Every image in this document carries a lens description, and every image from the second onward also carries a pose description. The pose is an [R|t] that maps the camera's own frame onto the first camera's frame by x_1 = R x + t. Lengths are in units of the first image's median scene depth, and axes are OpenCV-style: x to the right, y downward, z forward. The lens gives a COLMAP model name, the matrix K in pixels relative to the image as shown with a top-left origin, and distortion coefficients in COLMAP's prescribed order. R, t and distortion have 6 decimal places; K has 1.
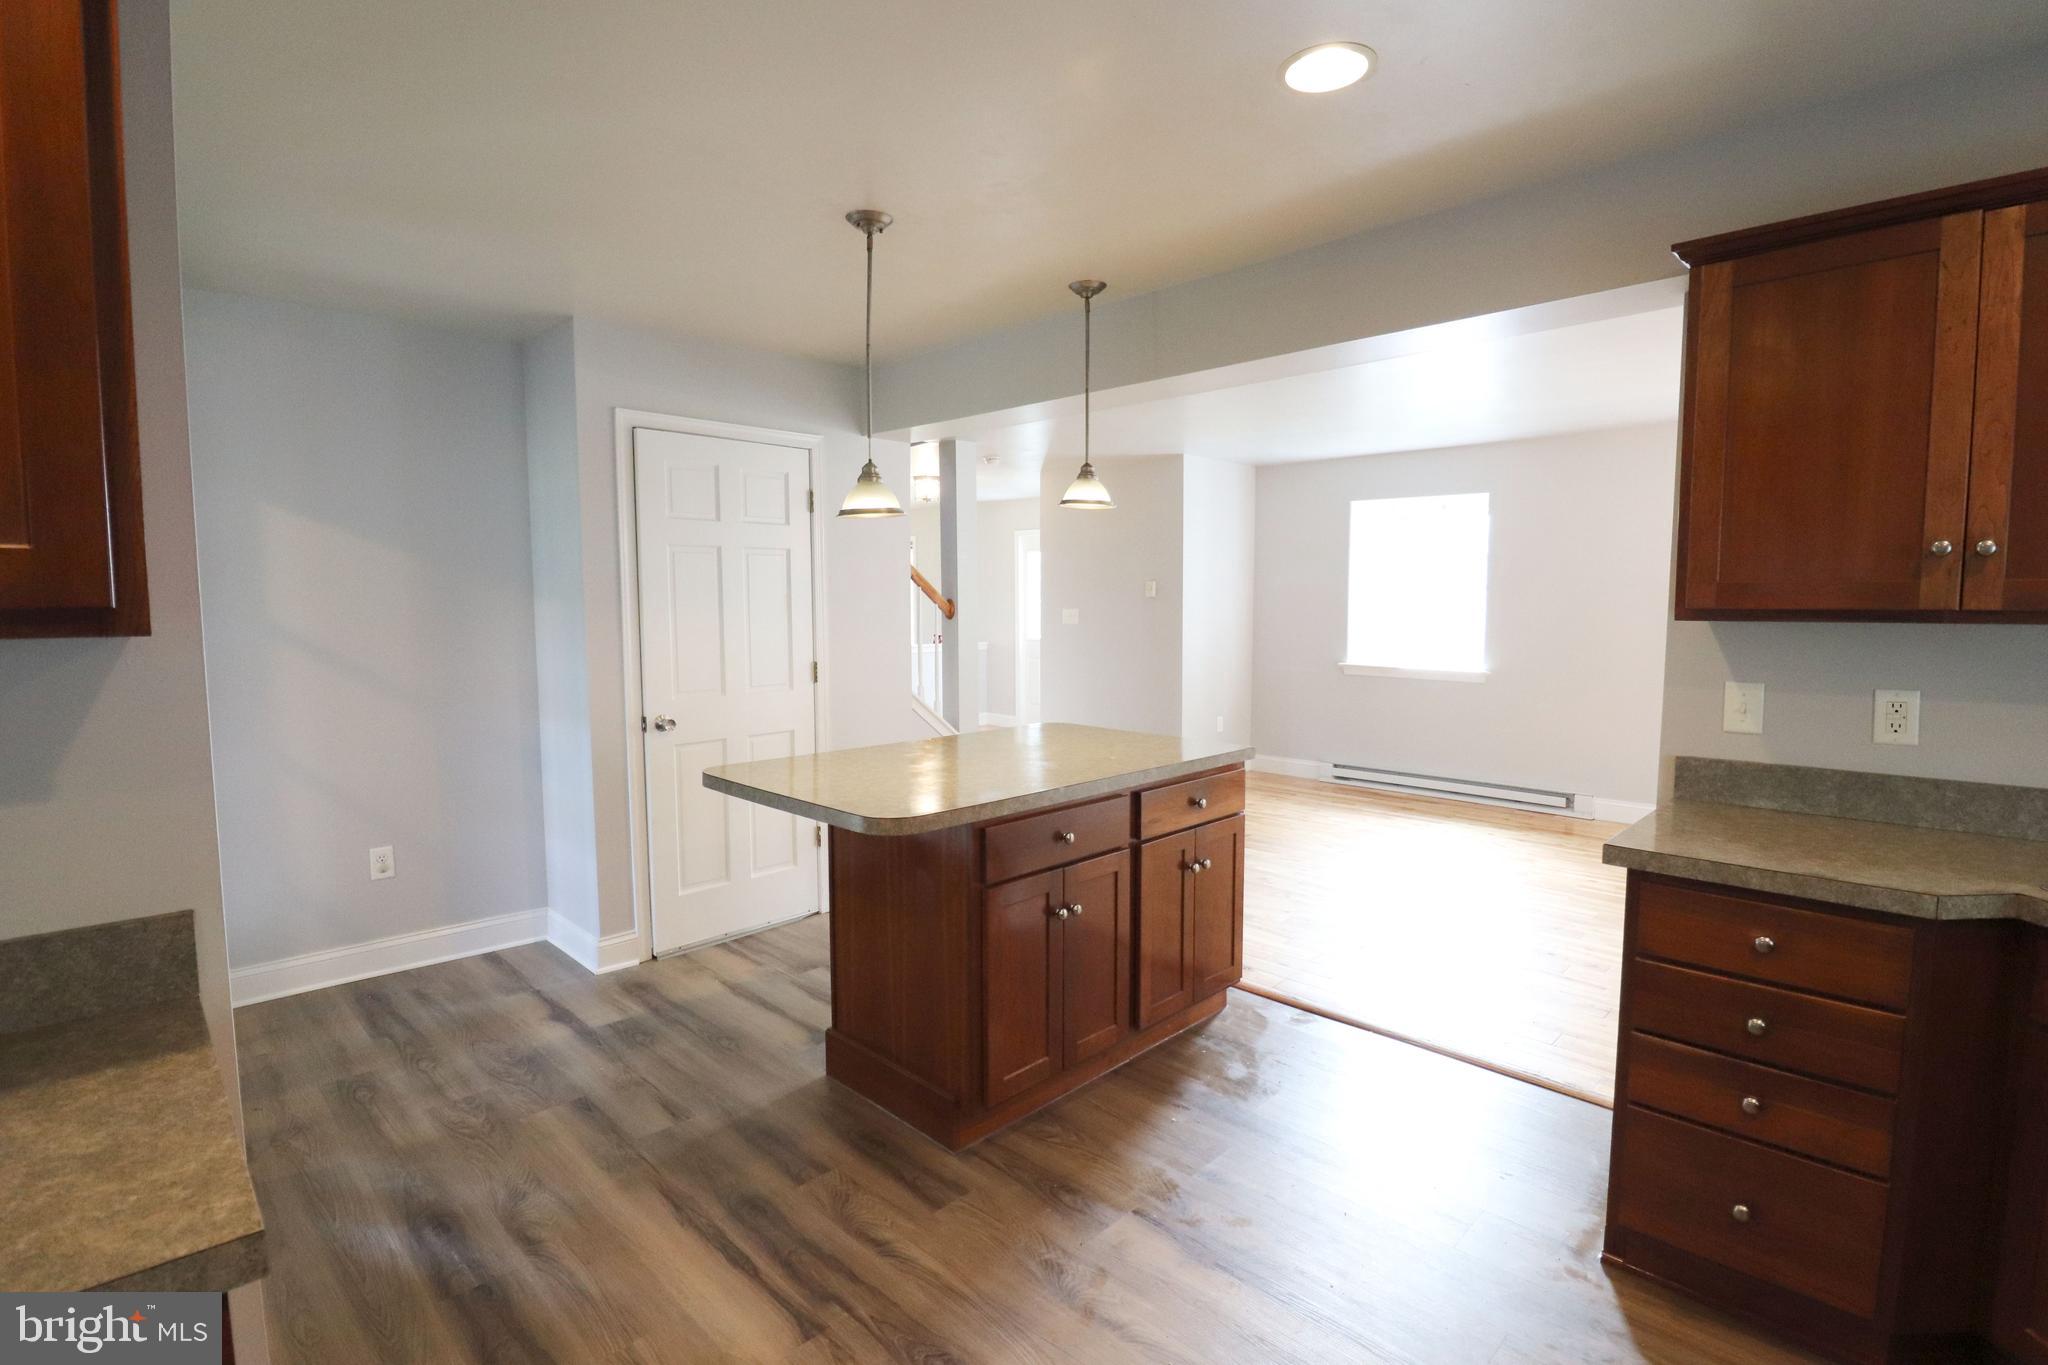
lens RADIAL K [[974.2, 0, 1024.0], [0, 974.2, 682.5], [0, 0, 1]] dist [-0.001499, -0.011739]
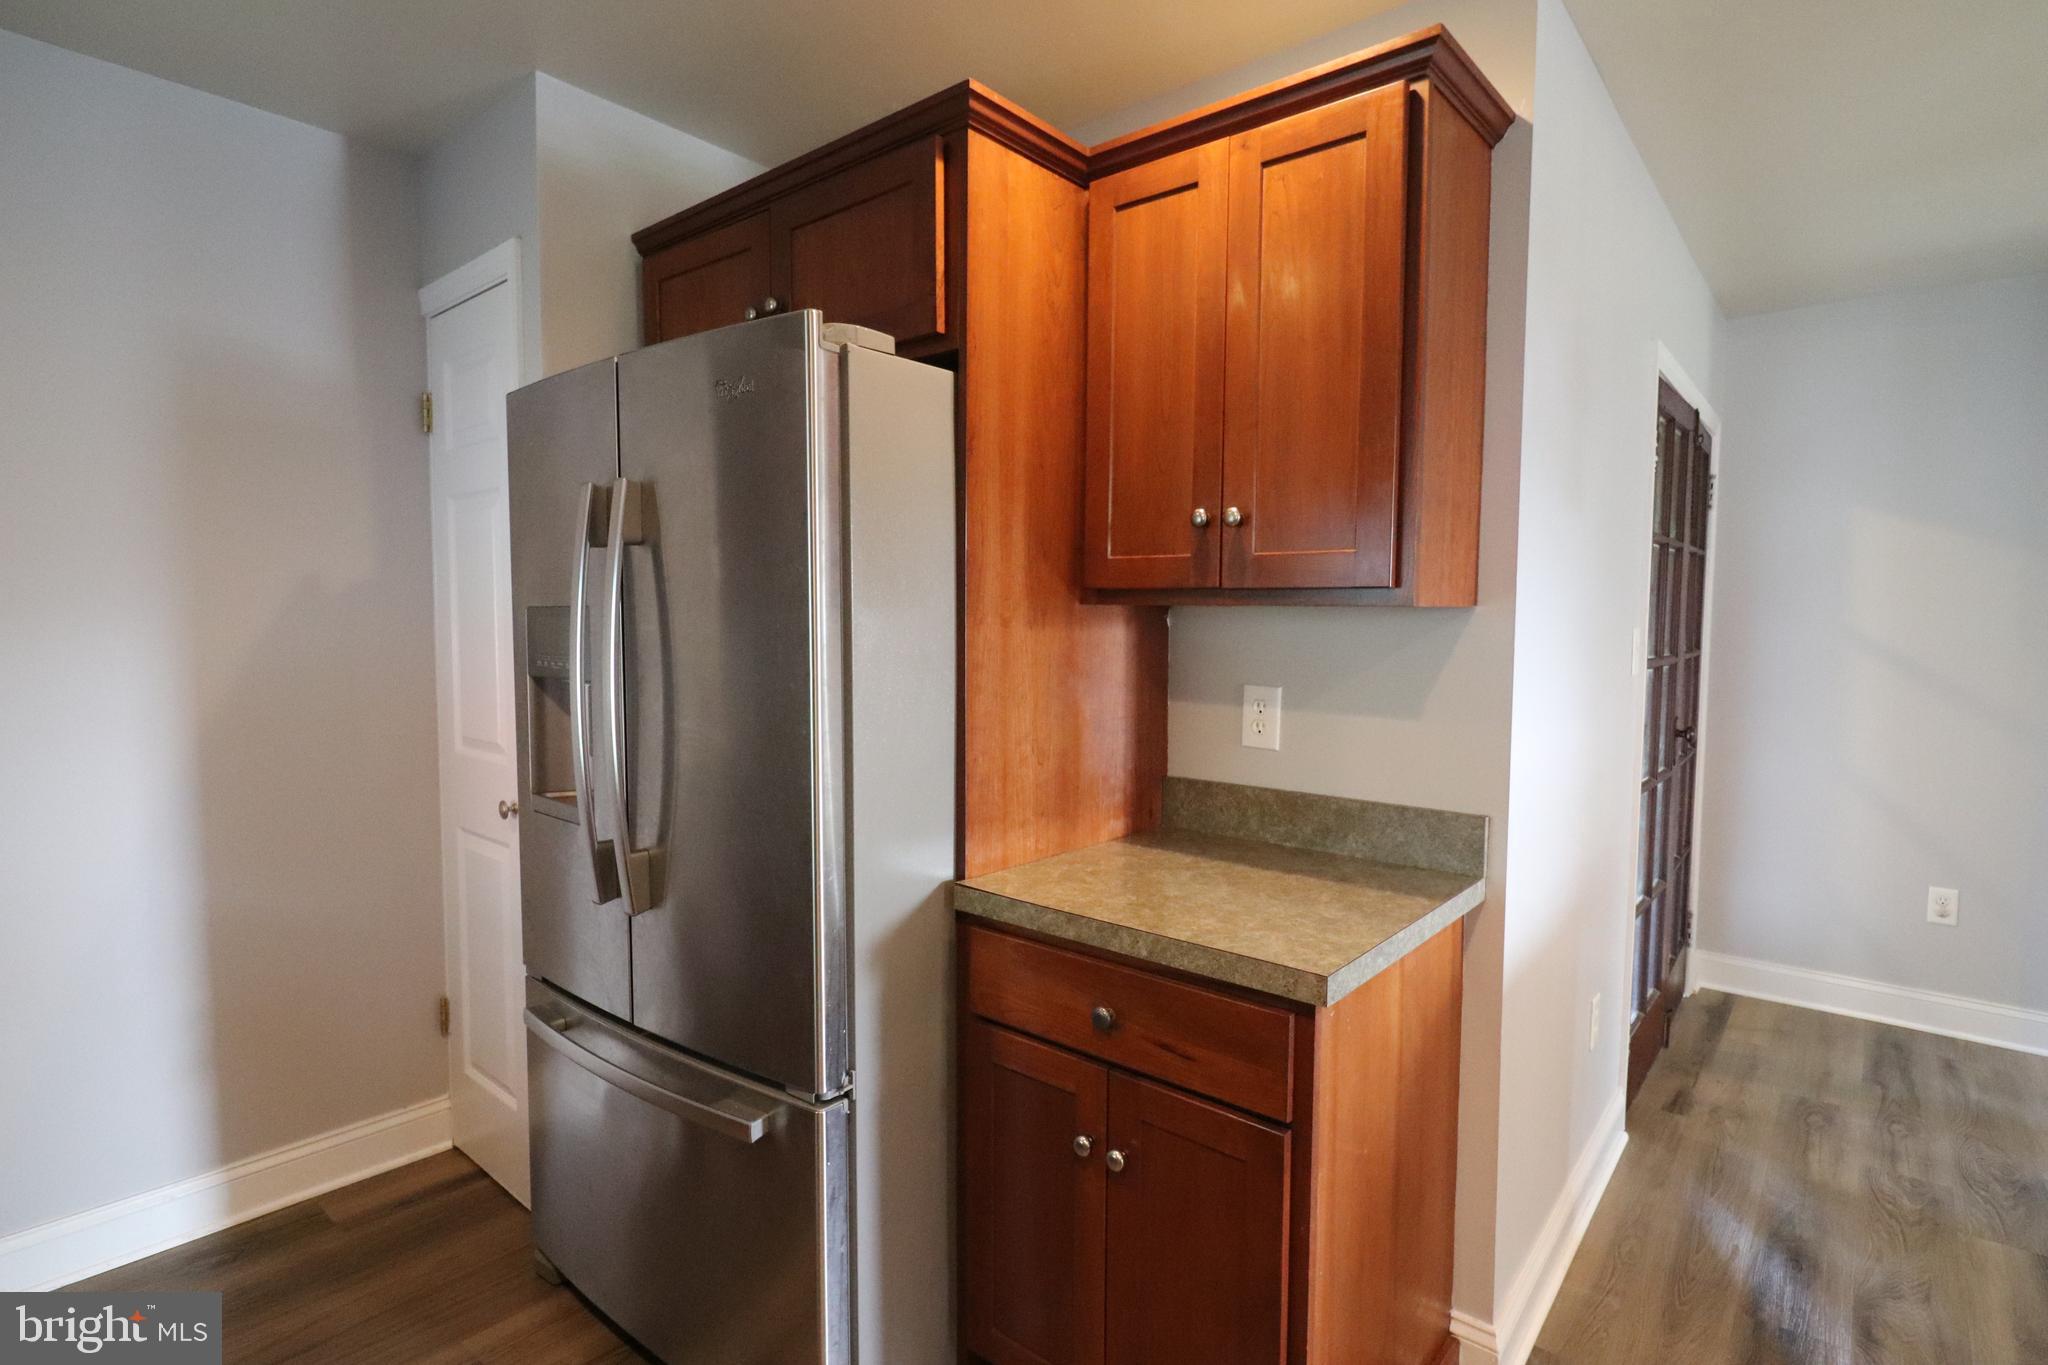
lens RADIAL K [[1047.5, 0, 1024.0], [0, 1047.5, 682.5], [0, 0, 1]] dist [-0.004949, -0.002157]
pose [[0.101623, 0.068113, -0.992488, 0.237458], [-0.094518, 0.993801, 0.058525, 0.011698], [0.990323, 0.087860, 0.107431, 0.083642]]
